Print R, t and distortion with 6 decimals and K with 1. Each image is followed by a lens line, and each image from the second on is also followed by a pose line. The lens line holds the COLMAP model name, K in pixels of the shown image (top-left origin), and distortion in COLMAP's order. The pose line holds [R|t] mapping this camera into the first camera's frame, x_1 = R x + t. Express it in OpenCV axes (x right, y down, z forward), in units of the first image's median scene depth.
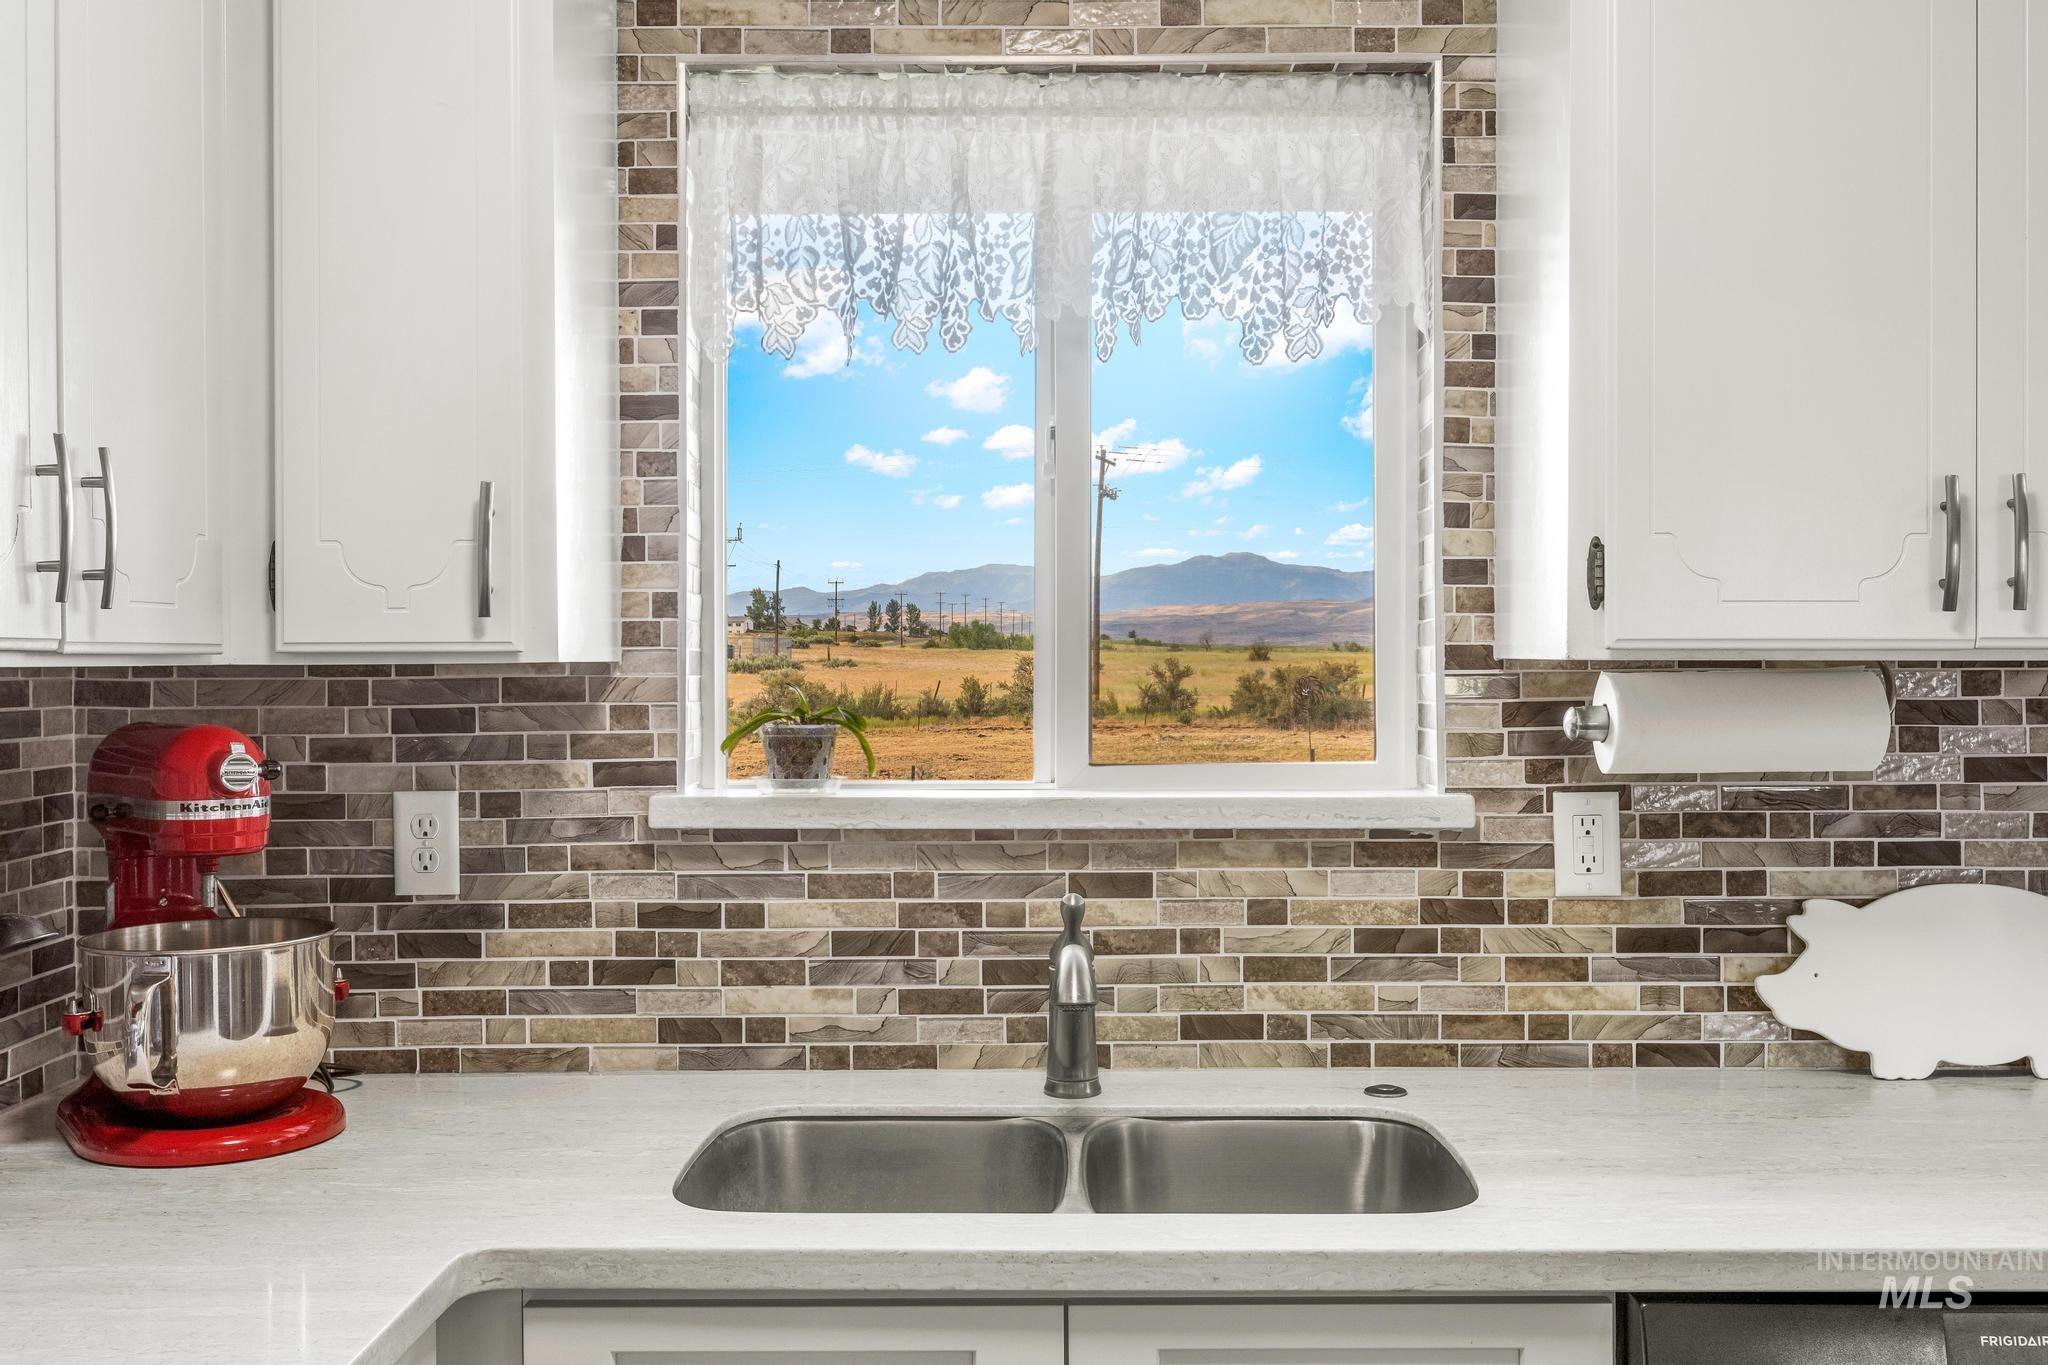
lens RADIAL K [[1936.2, 0, 1037.6], [0, 1936.2, 676.4], [0, 0, 1]] dist [-0.008108, 0.000000]
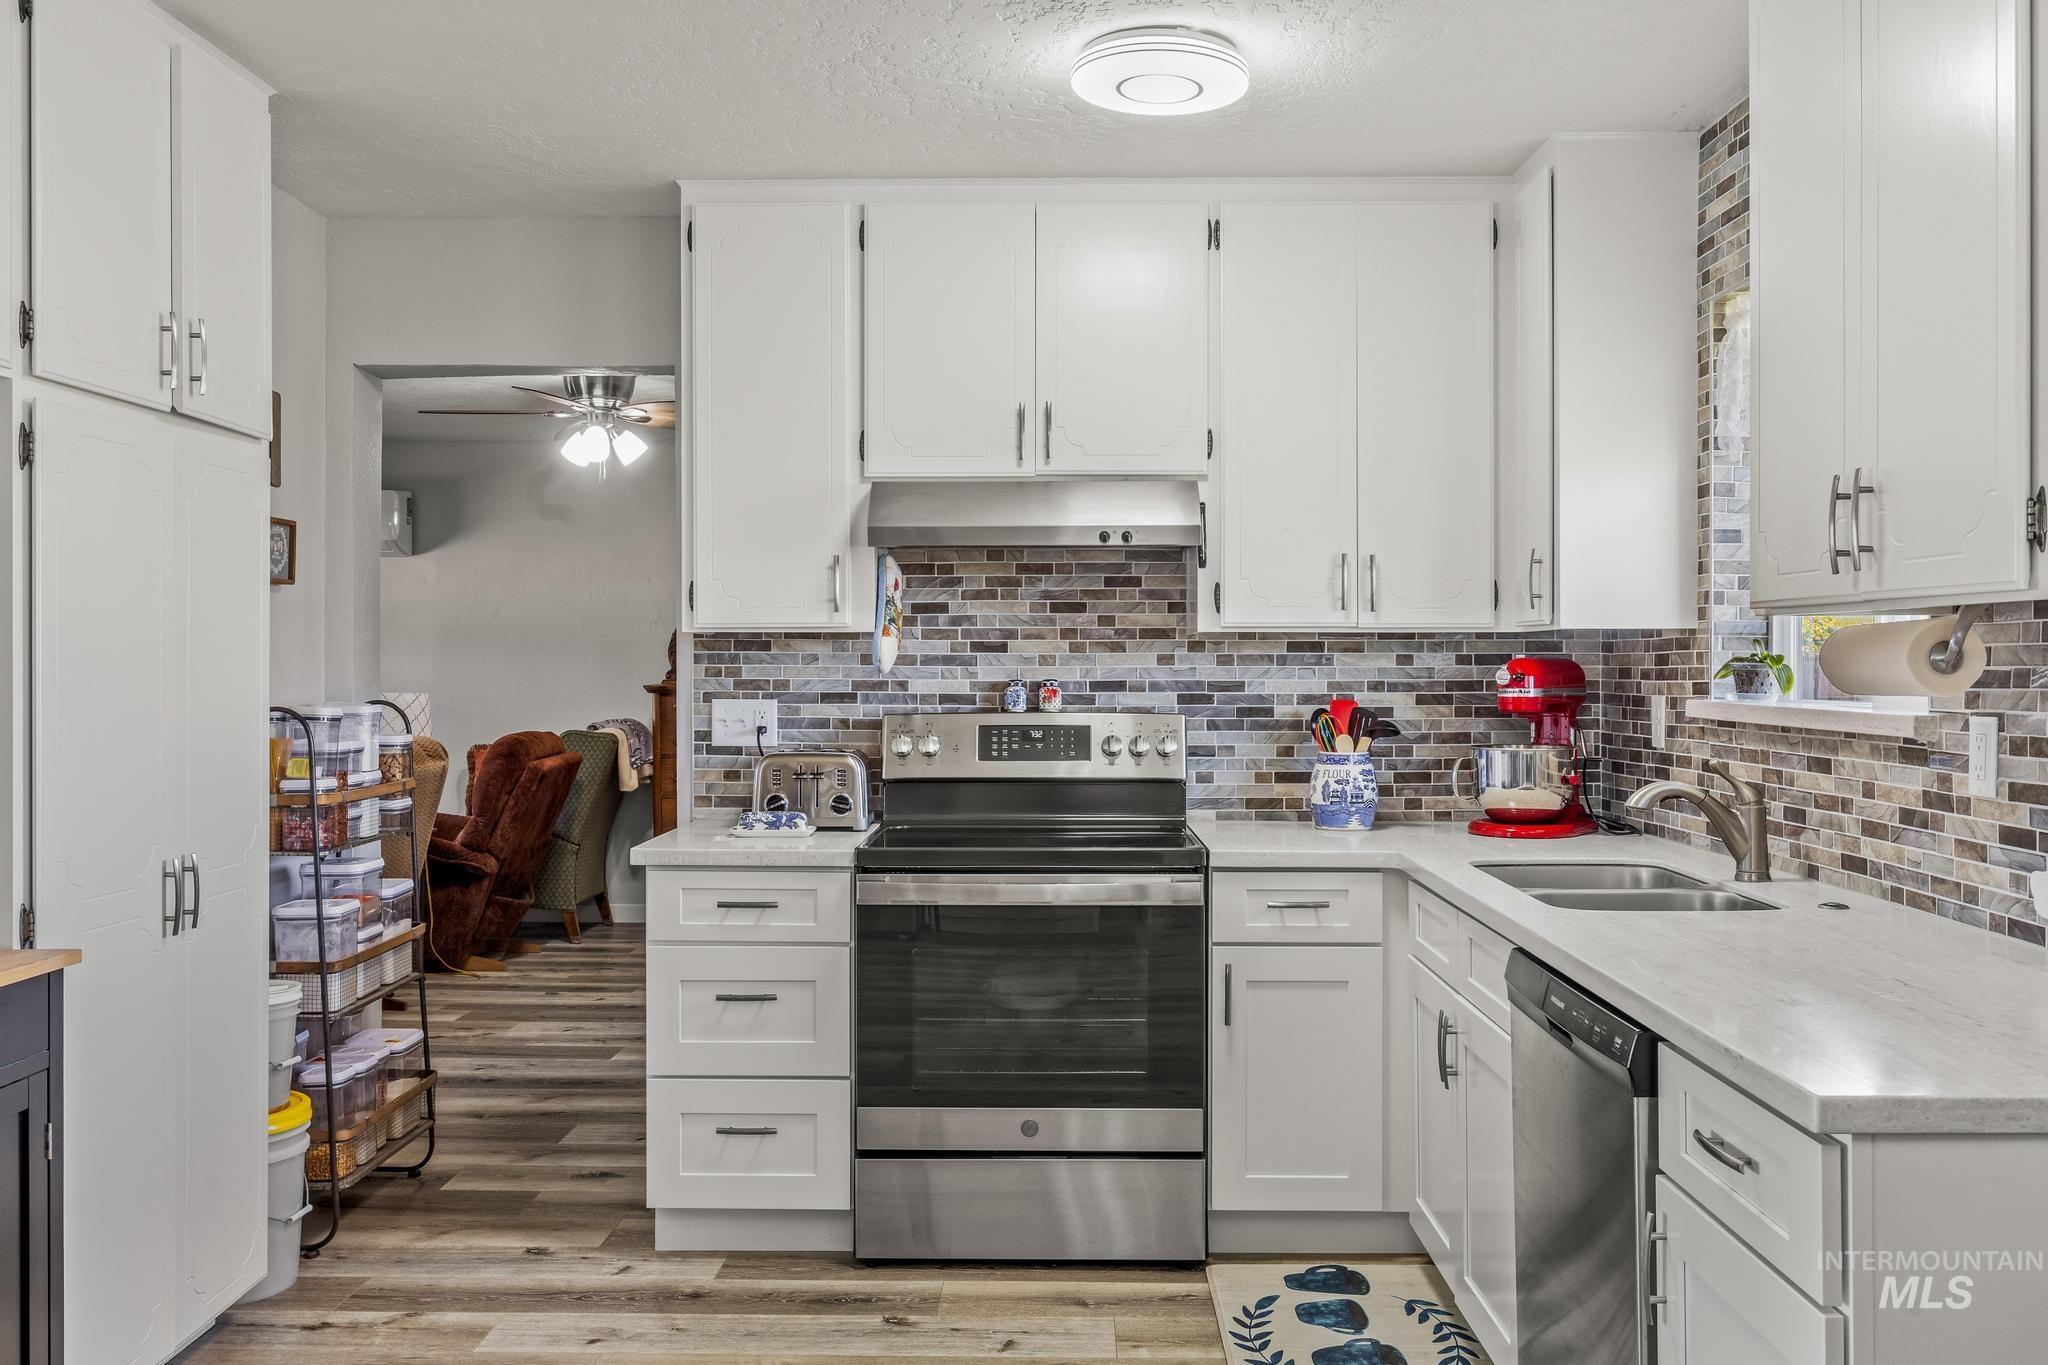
lens RADIAL K [[1701.1, 0, 1013.6], [0, 1701.1, 671.1], [0, 0, 1]] dist [0.006993, 0.020662]
pose [[-0.033072, 0.007783, -0.999423, 1.442215], [-0.008764, 0.999929, 0.008077, 0.026090], [0.999415, 0.009026, -0.033001, 0.389058]]
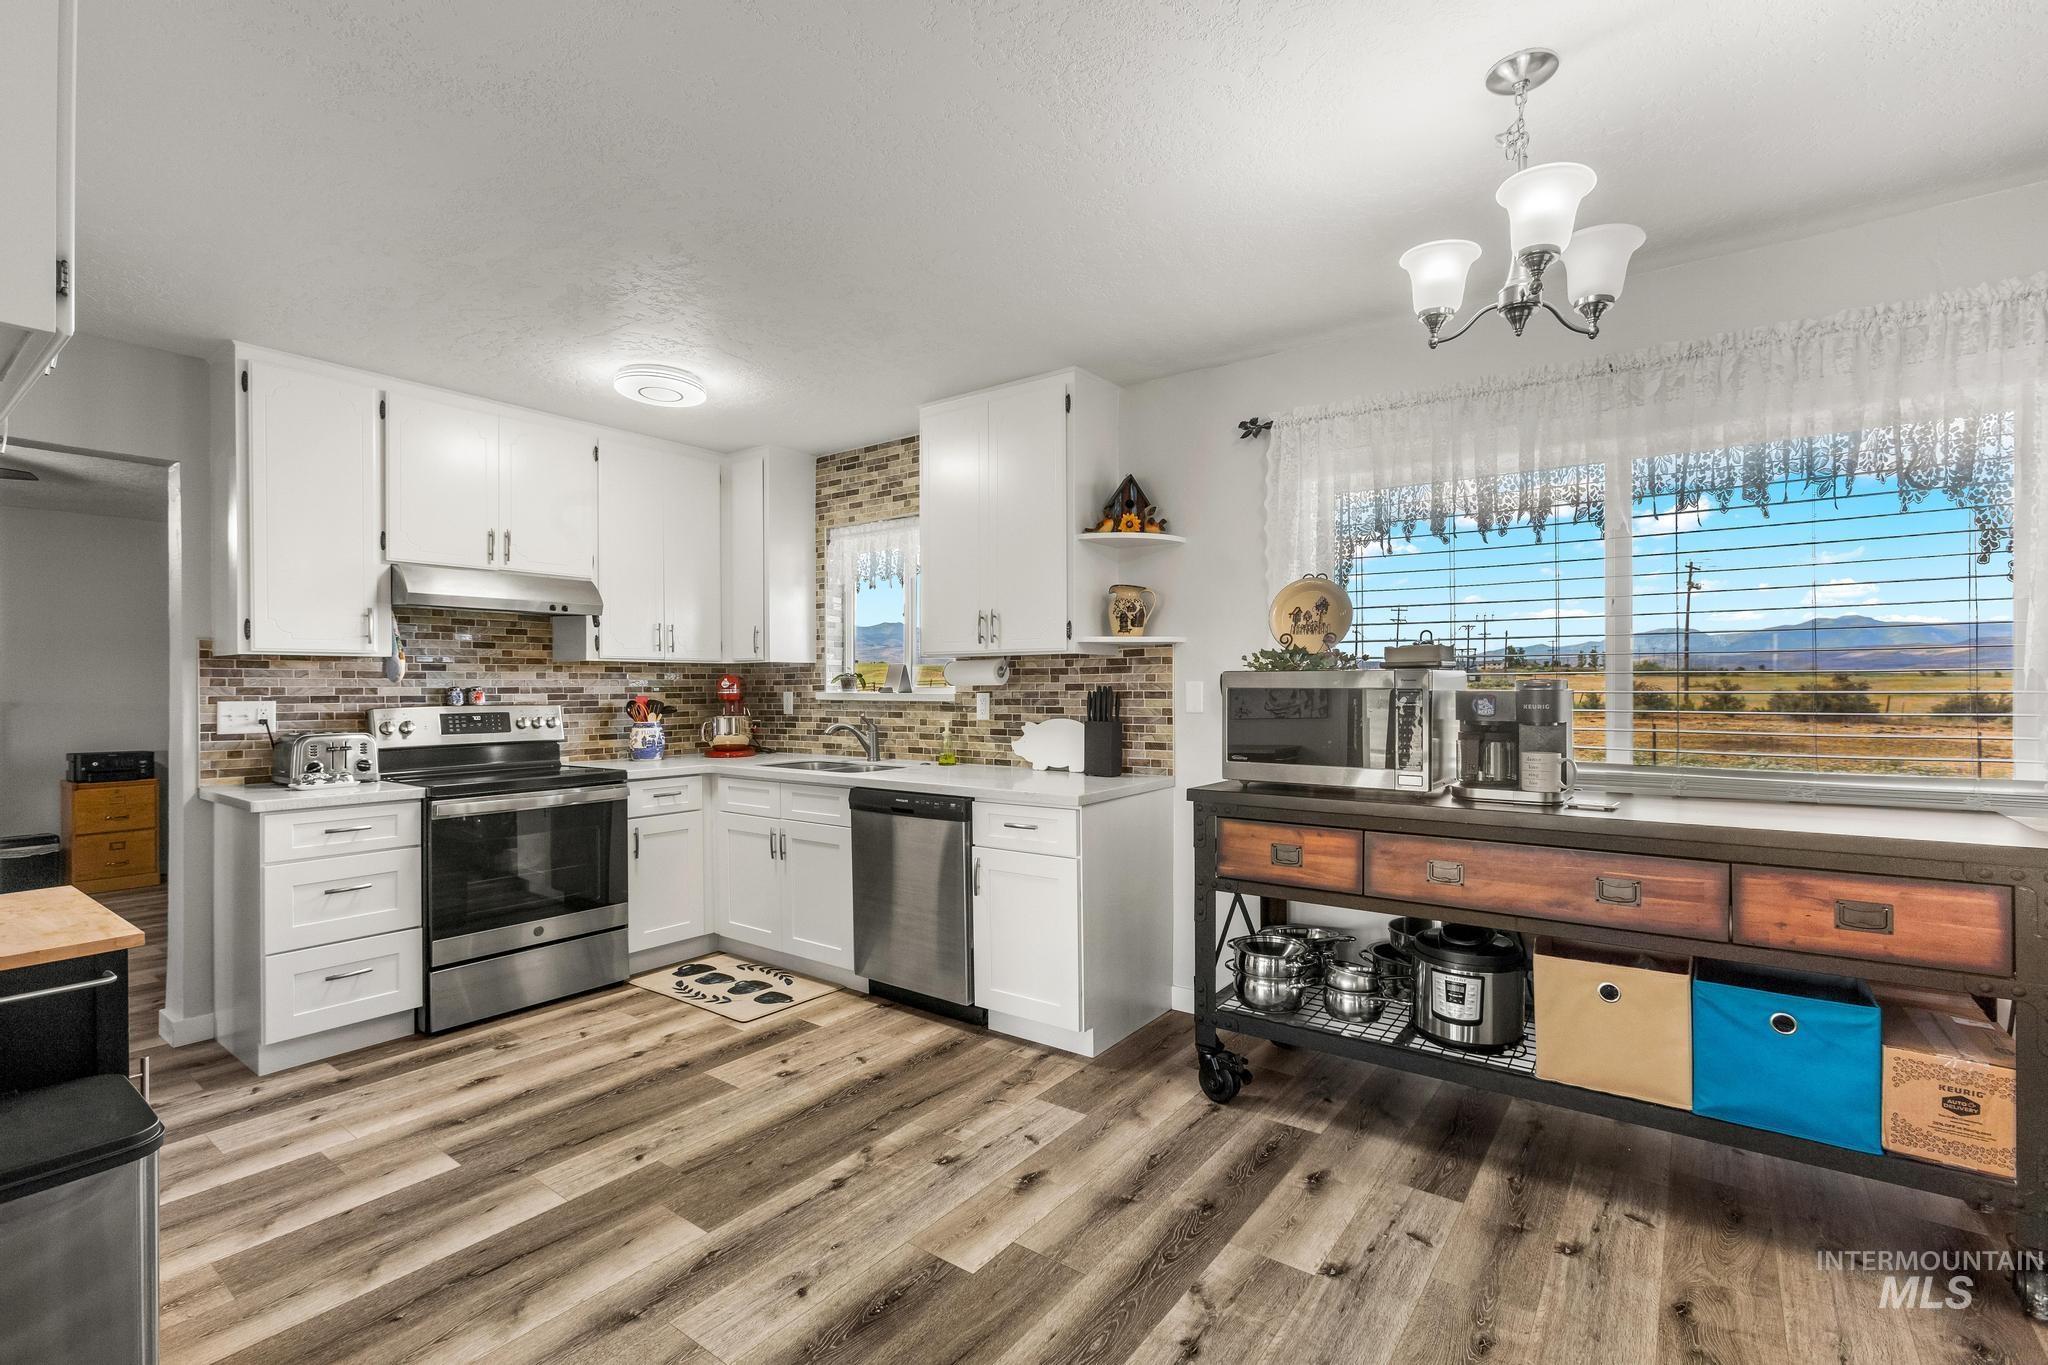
lens RADIAL K [[930.3, 0, 1038.0], [0, 930.3, 687.0], [0, 0, 1]] dist [0.002127, 0.002977]
pose [[0.801933, -0.000026, -0.597413, 1.483152], [-0.003293, 0.999985, -0.004463, 0.055531], [0.597404, 0.005547, 0.801921, -0.429058]]
